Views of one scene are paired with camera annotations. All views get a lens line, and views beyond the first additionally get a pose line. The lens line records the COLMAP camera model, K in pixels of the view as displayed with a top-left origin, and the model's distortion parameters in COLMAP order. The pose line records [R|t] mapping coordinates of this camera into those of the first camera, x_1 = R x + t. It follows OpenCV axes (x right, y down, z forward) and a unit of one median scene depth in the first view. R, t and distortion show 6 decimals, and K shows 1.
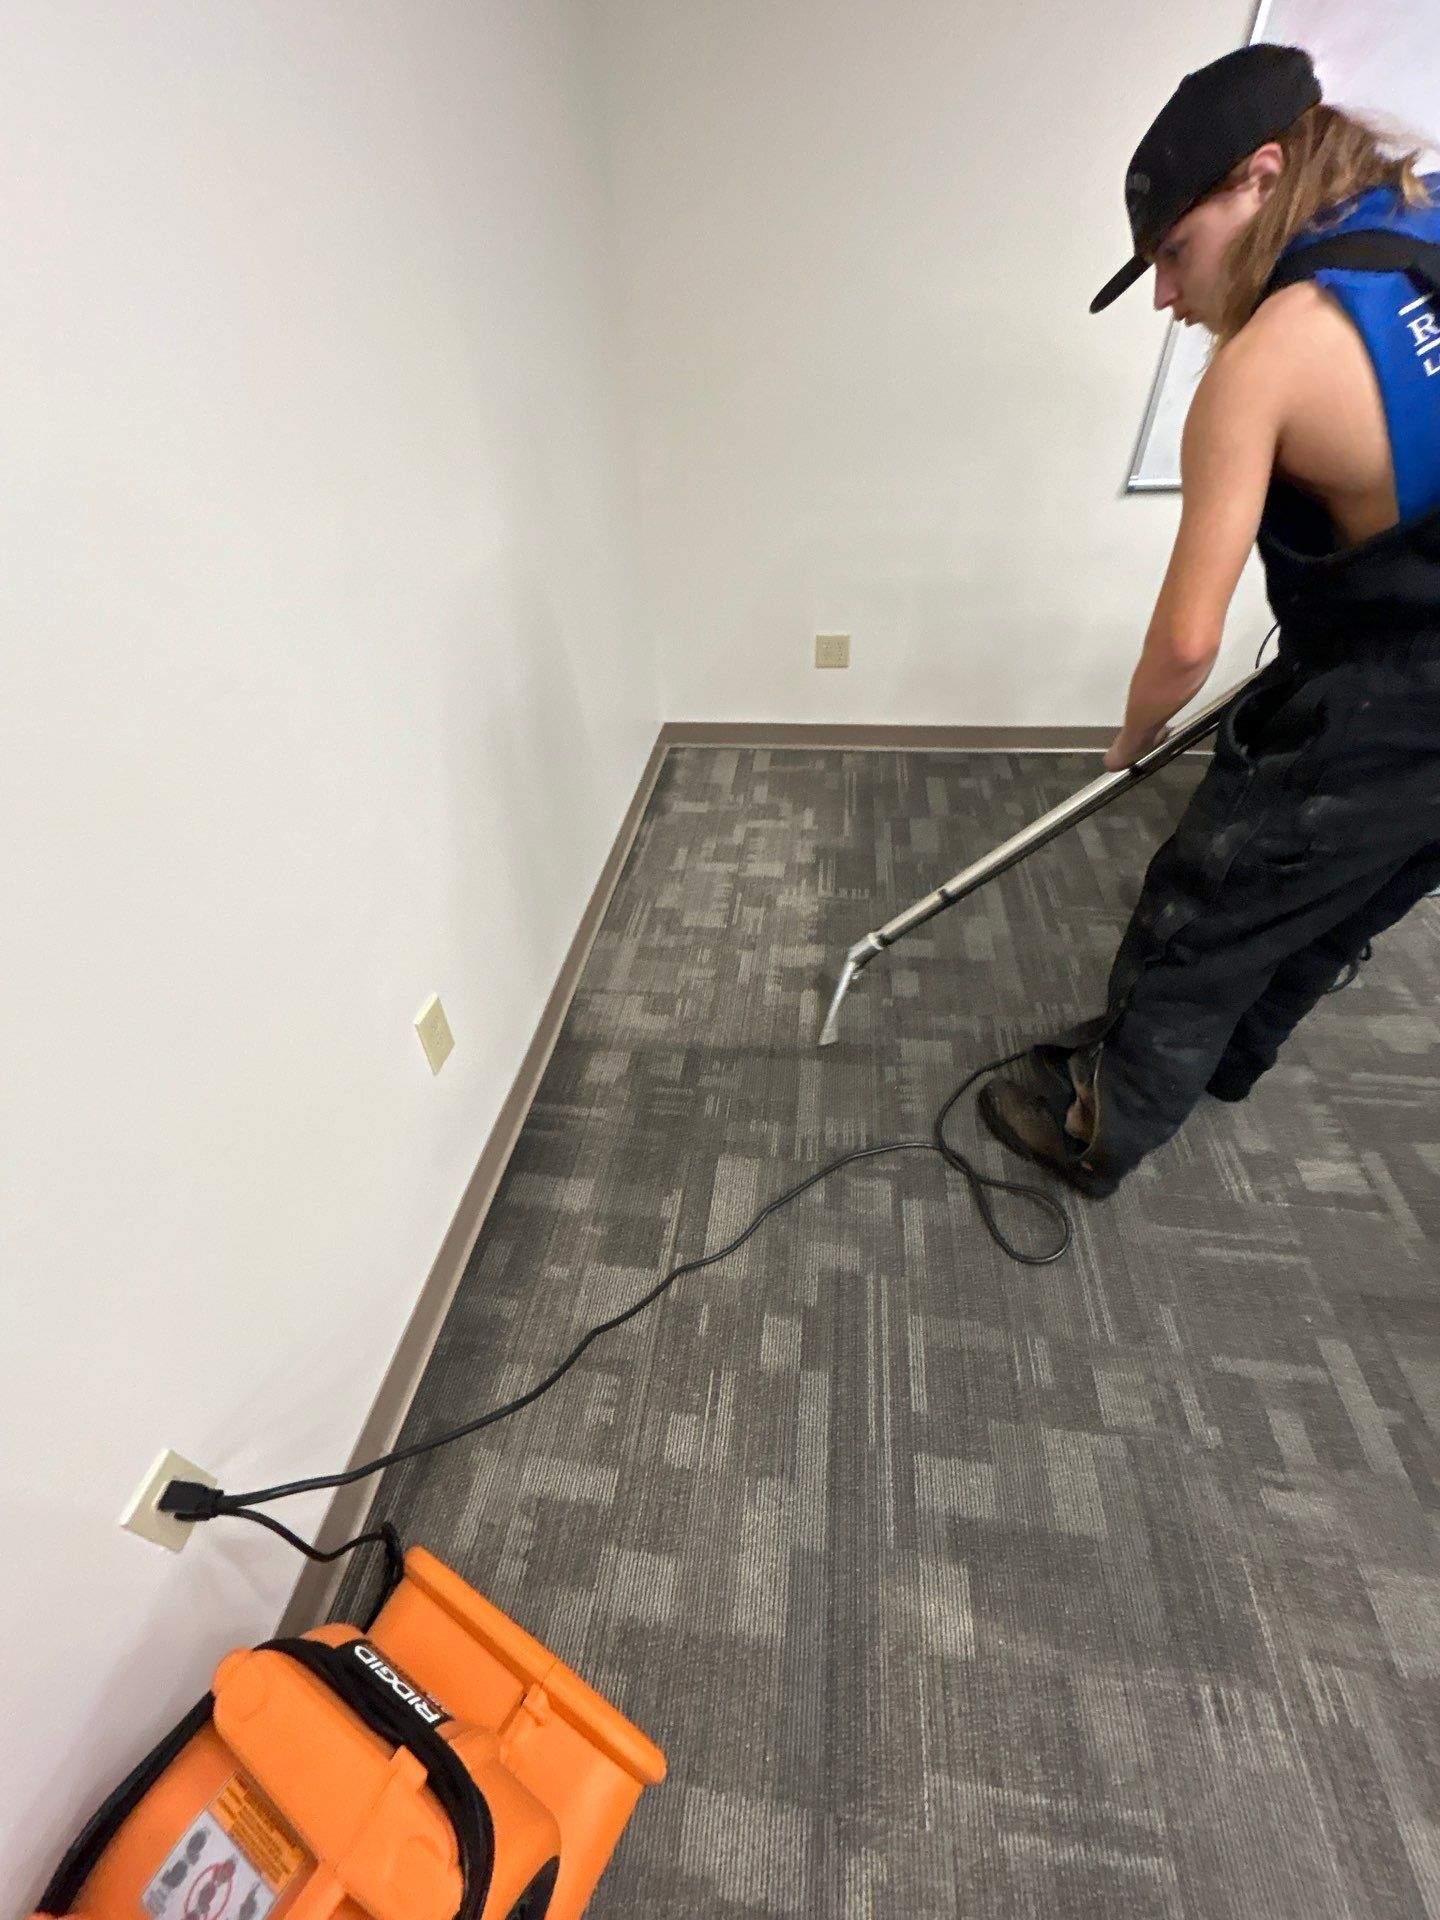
lens RADIAL K [[771.8, 0, 713.1], [0, 771.8, 952.0], [0, 0, 1]] dist [-0.000037, -0.000008]
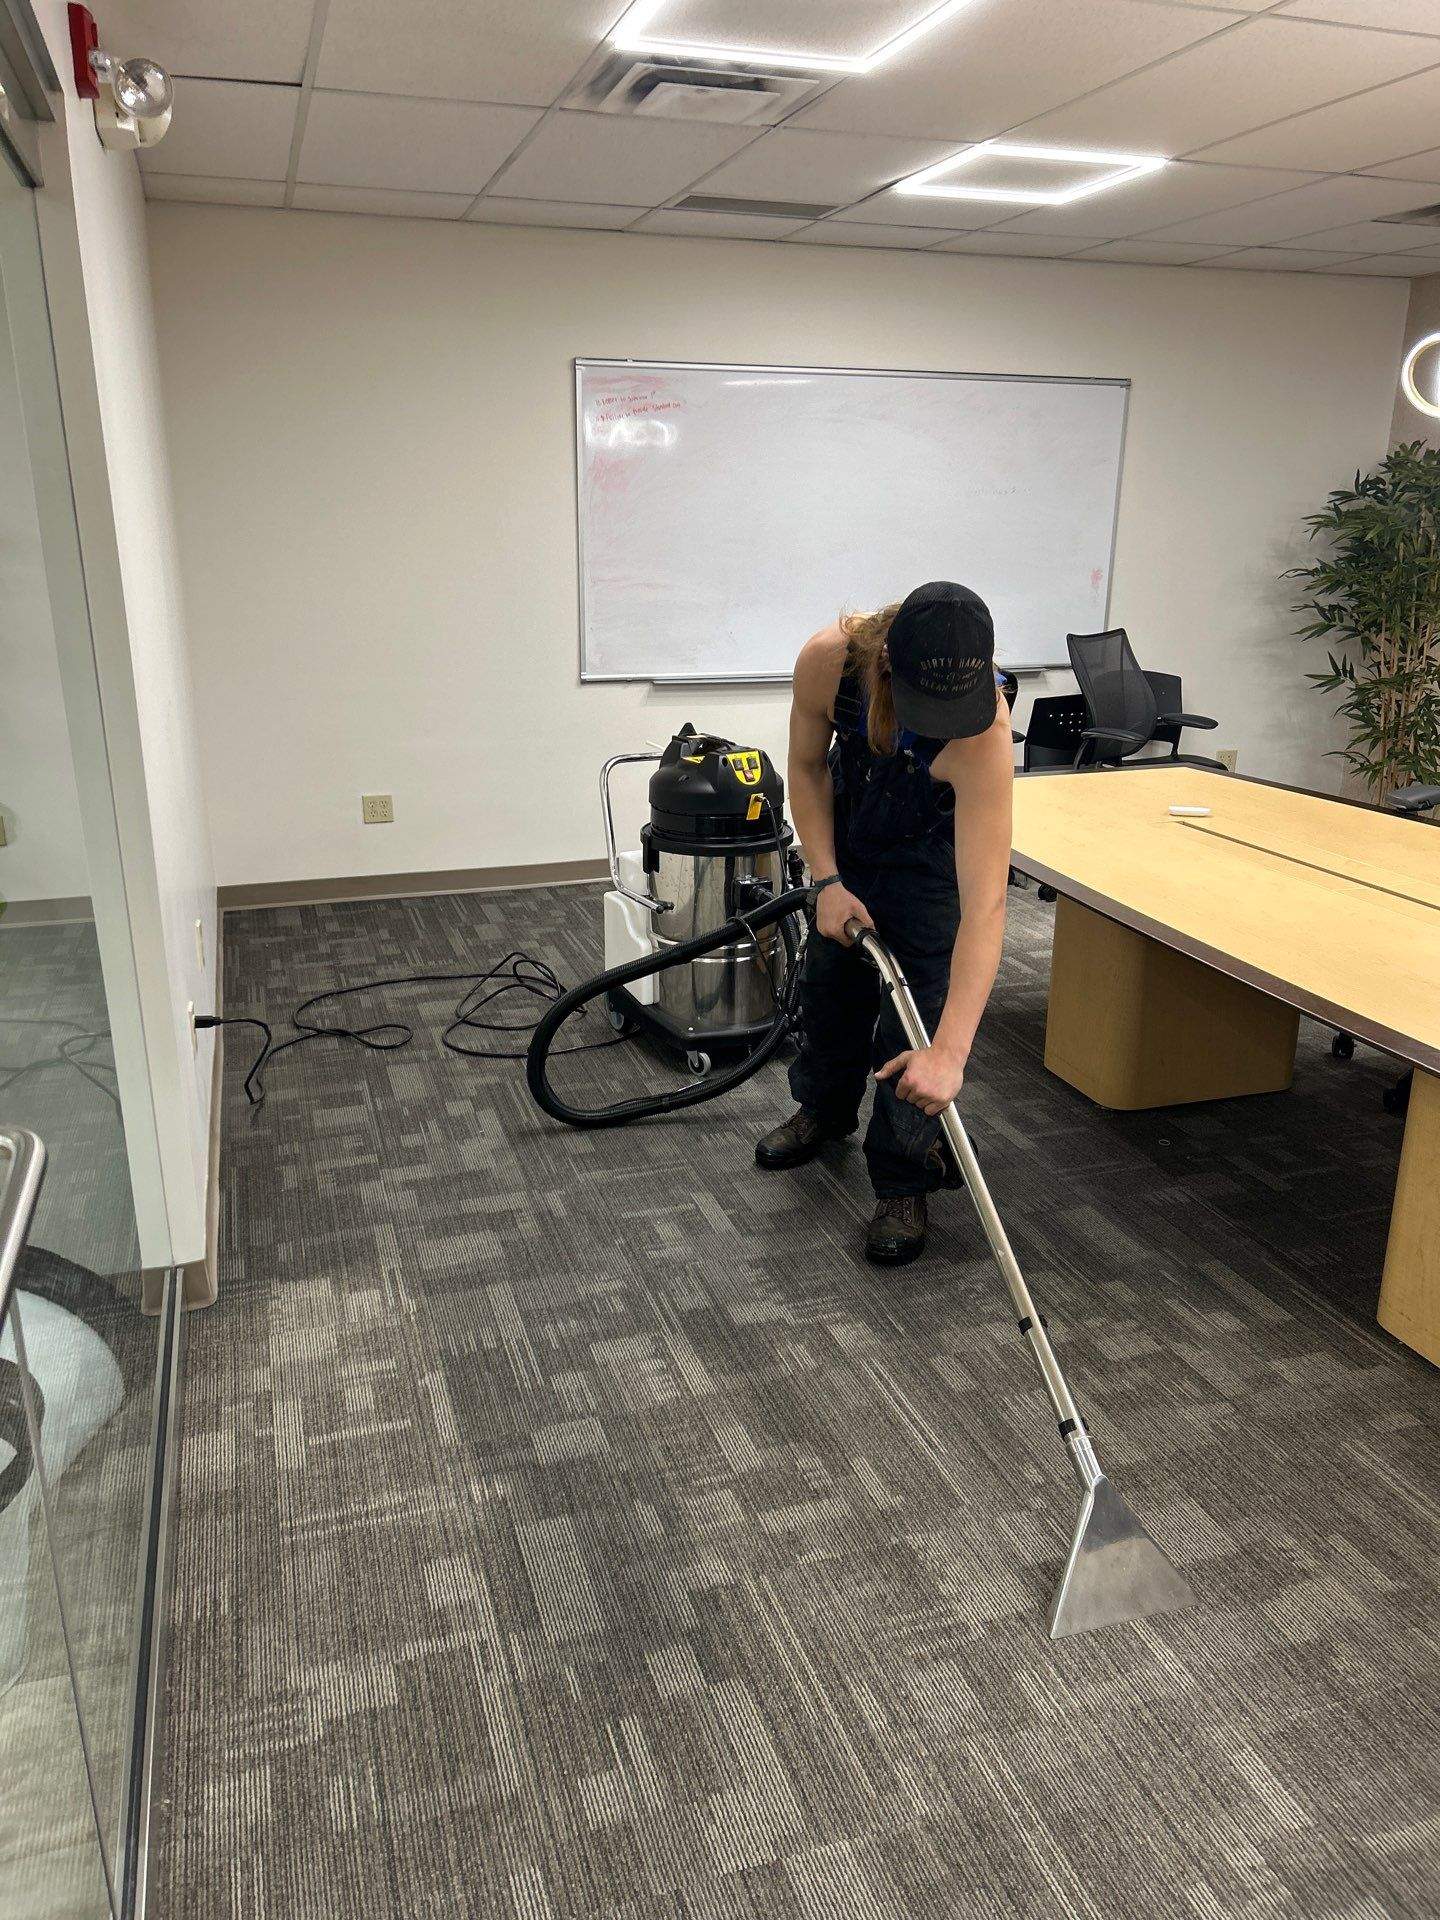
lens RADIAL K [[1429.7, 0, 731.2], [0, 1429.7, 949.0], [0, 0, 1]] dist [0.066709, -0.067771]
pose [[0.893519, -0.078637, 0.442085, -0.357262], [0.252971, 0.901588, -0.350920, 0.722302], [-0.370983, 0.425389, 0.825479, -0.915126]]
